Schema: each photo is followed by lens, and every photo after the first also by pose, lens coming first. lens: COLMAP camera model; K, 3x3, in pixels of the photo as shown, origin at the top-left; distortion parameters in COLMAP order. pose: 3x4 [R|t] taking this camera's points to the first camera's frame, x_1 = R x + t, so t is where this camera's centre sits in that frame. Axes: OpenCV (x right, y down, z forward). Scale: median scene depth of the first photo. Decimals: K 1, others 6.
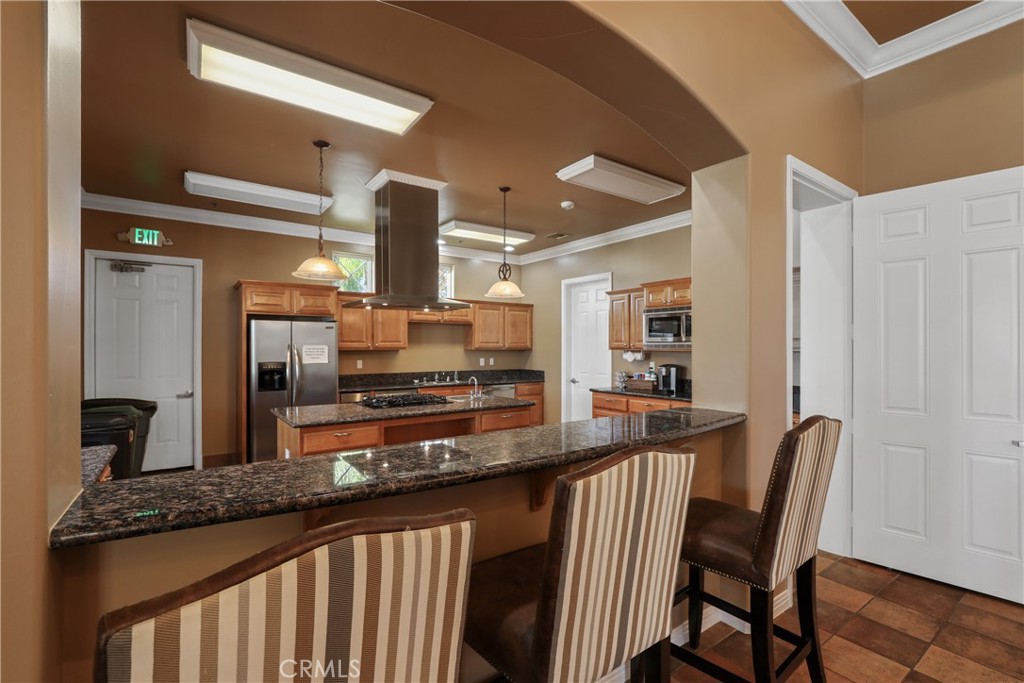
lens RADIAL K [[474.0, 0, 512.0], [0, 474.0, 341.5], [0, 0, 1]] dist [0.000368, 0.000180]
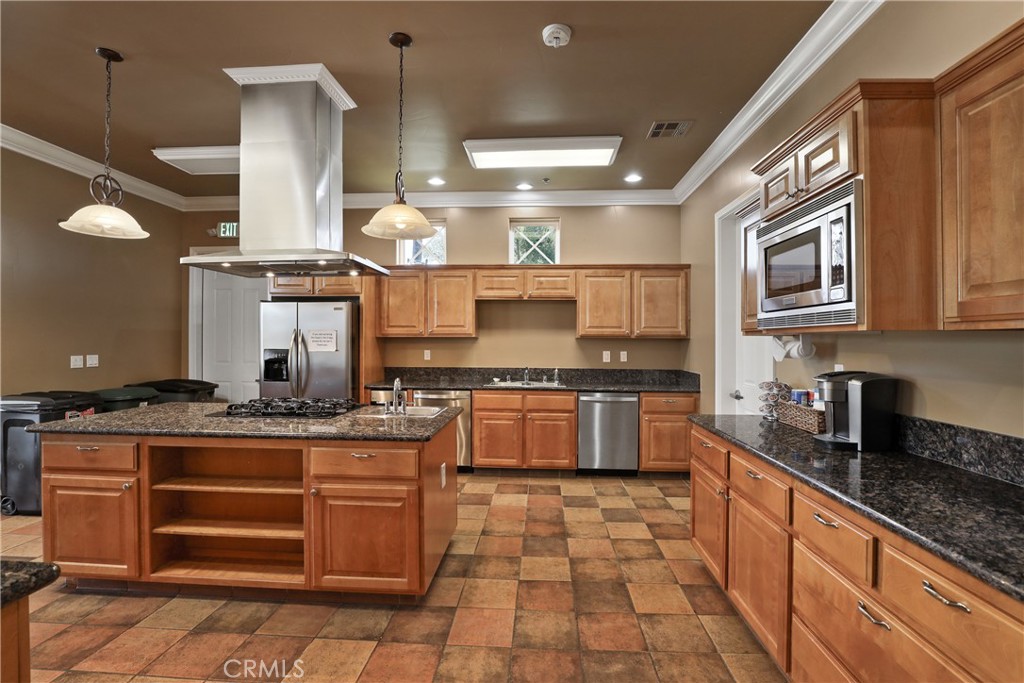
lens RADIAL K [[474.0, 0, 512.0], [0, 474.0, 341.5], [0, 0, 1]] dist [0.000368, 0.000180]
pose [[0.764590, 0.003670, -0.644506, 0.301243], [0.003249, 0.999949, 0.009548, 0.016450], [0.644508, -0.009394, 0.764539, 0.447862]]
